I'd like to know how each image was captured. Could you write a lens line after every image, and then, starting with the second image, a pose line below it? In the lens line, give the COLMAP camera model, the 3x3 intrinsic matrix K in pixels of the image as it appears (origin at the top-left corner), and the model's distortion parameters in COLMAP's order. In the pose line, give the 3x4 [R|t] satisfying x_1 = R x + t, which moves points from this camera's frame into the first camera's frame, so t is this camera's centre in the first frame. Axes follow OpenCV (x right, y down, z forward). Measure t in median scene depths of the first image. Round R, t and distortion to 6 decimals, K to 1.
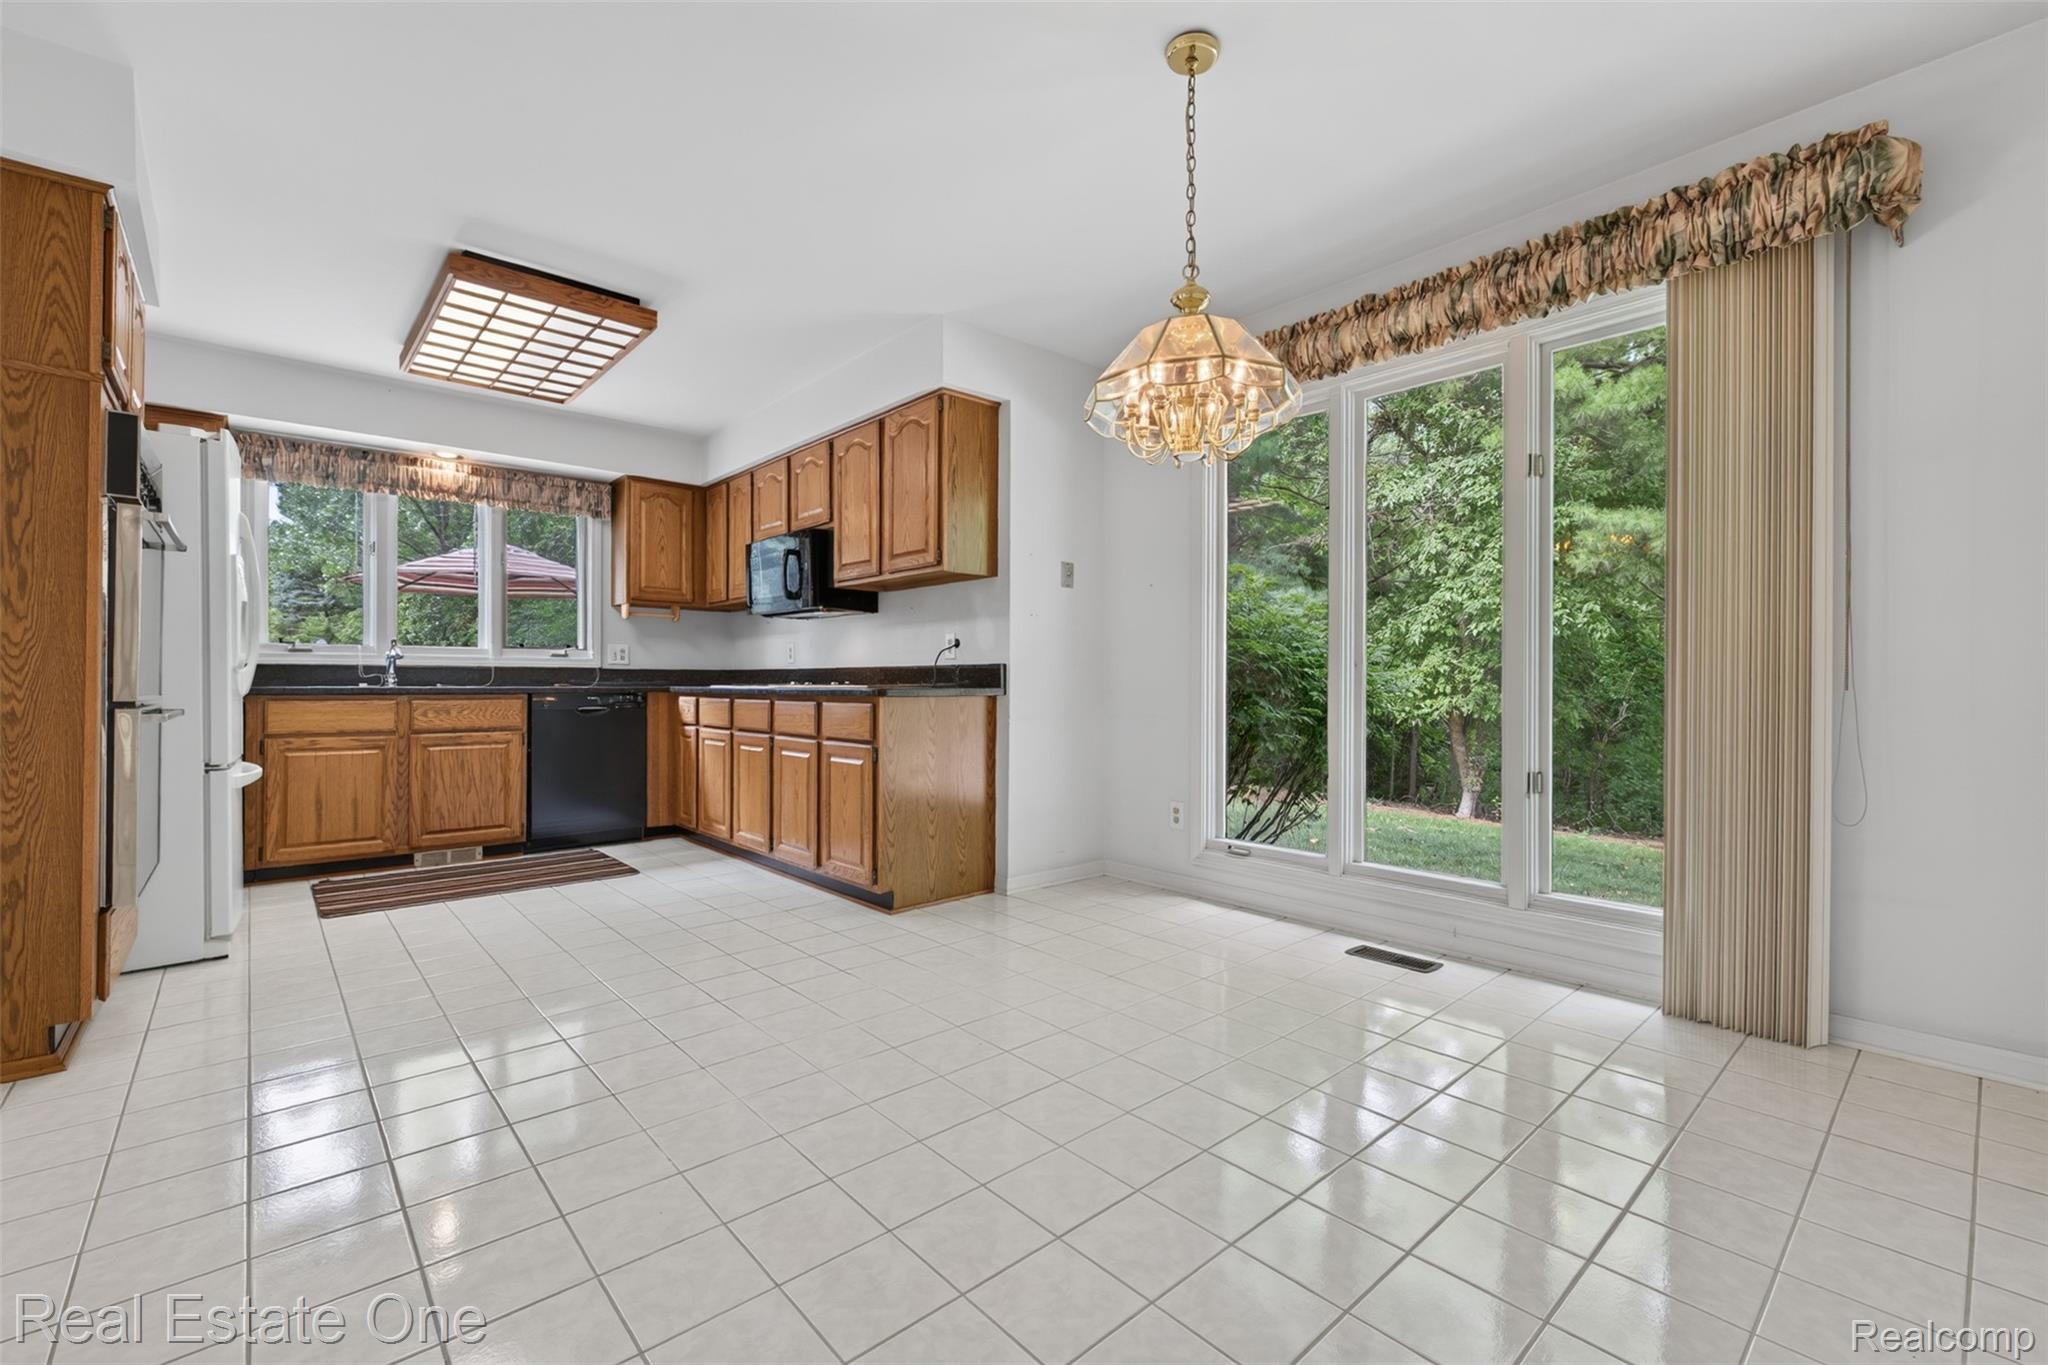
lens RADIAL K [[859.4, 0, 1021.4], [0, 859.4, 688.7], [0, 0, 1]] dist [0.014520, -0.000388]
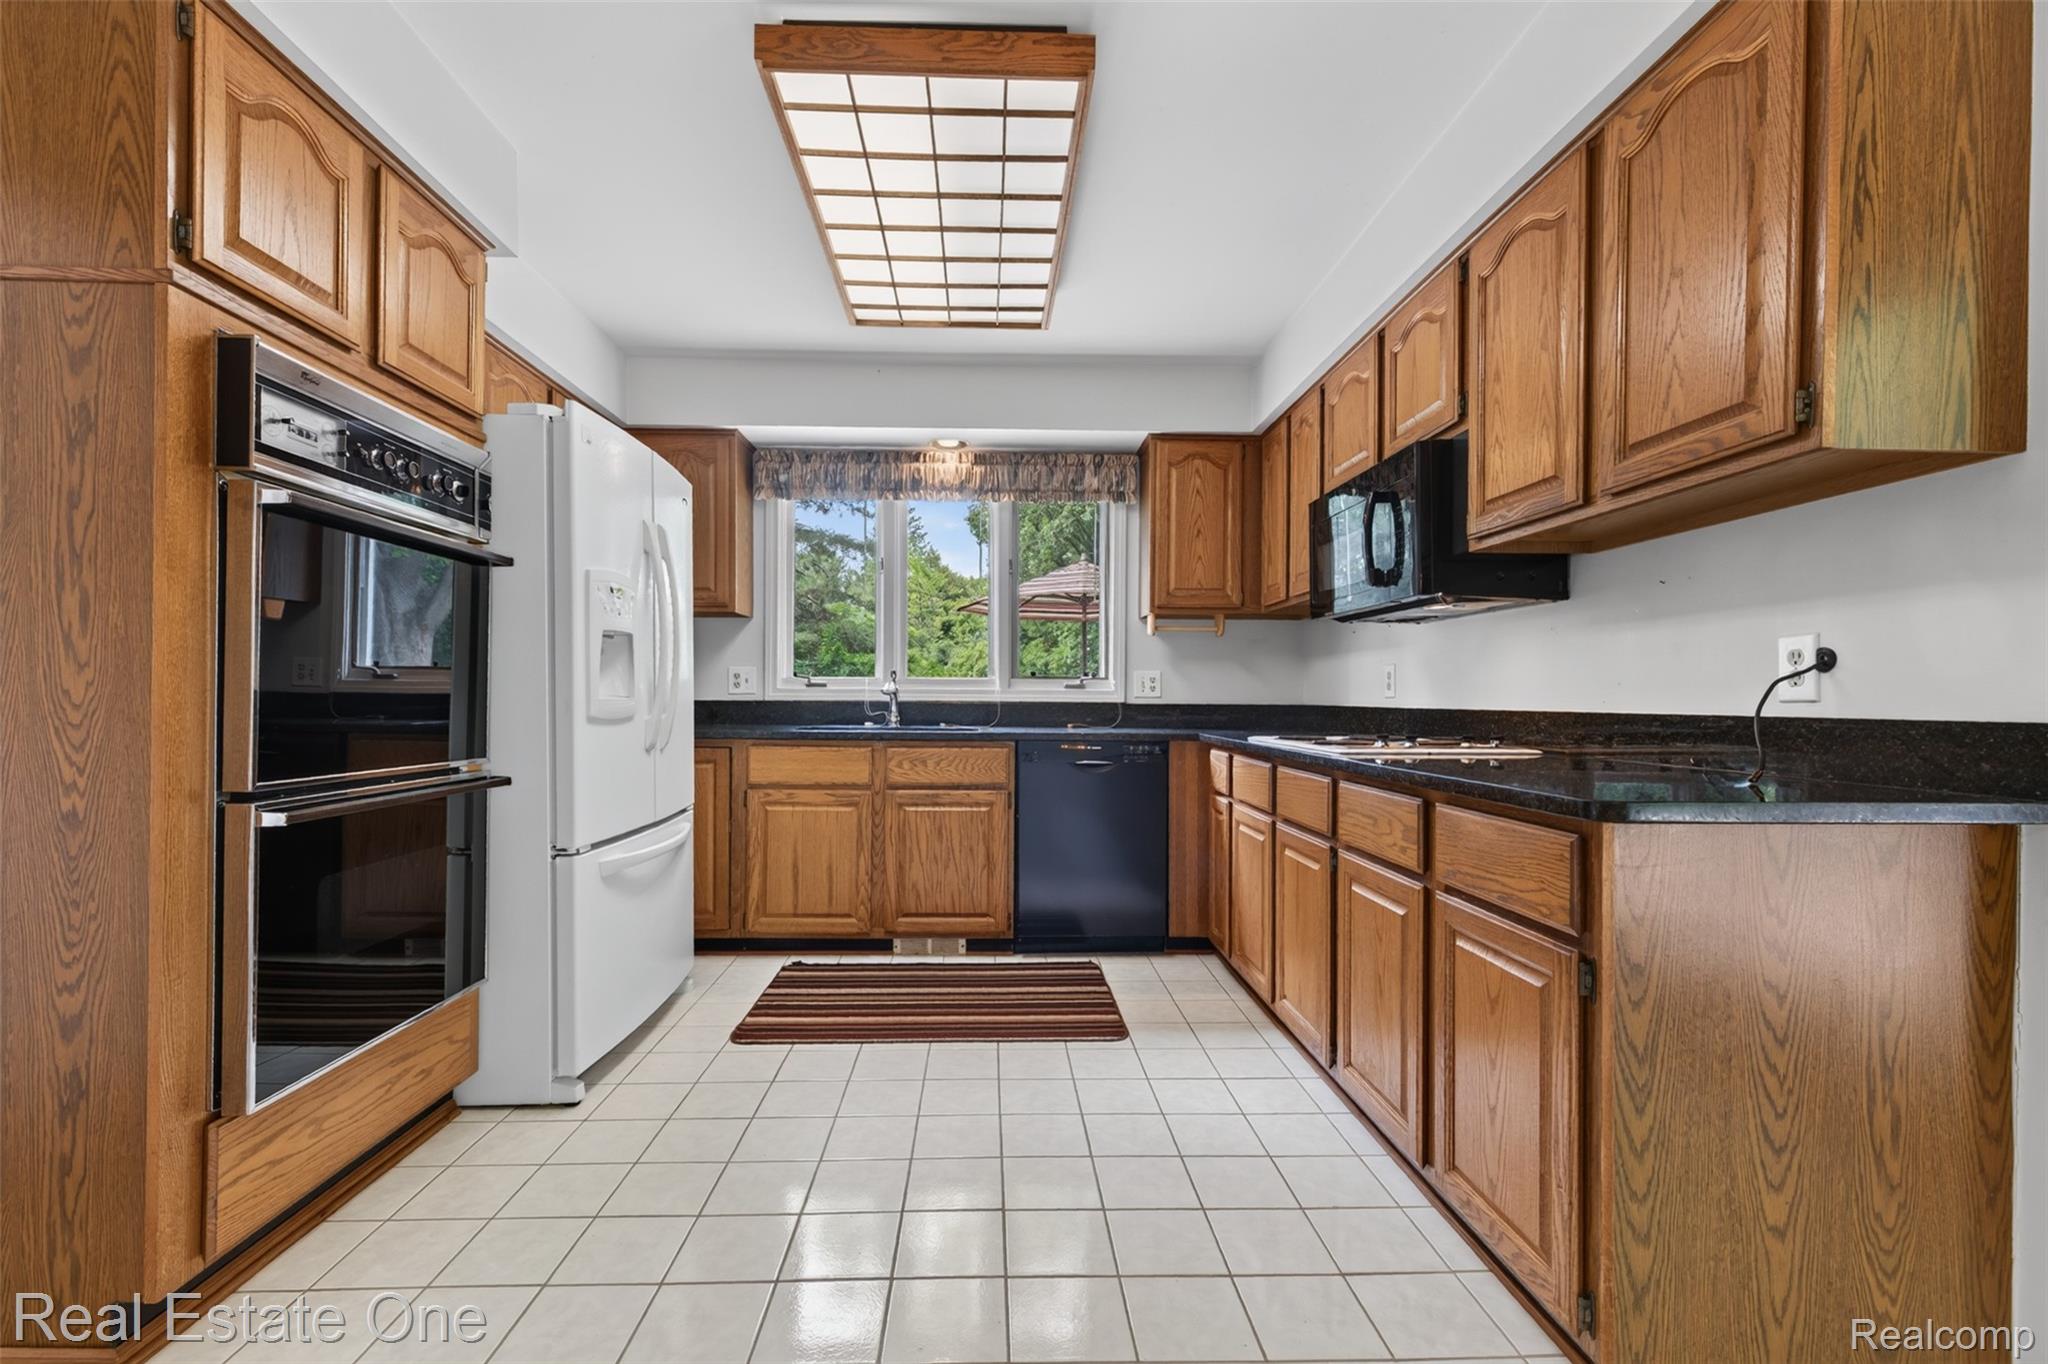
lens RADIAL K [[859.4, 0, 1021.4], [0, 859.4, 688.2], [0, 0, 1]] dist [0.014520, -0.000388]
pose [[0.764956, -0.001339, -0.644081, -0.094990], [-0.010829, 0.999830, -0.014941, -0.029880], [0.643991, 0.018404, 0.764811, 0.458519]]
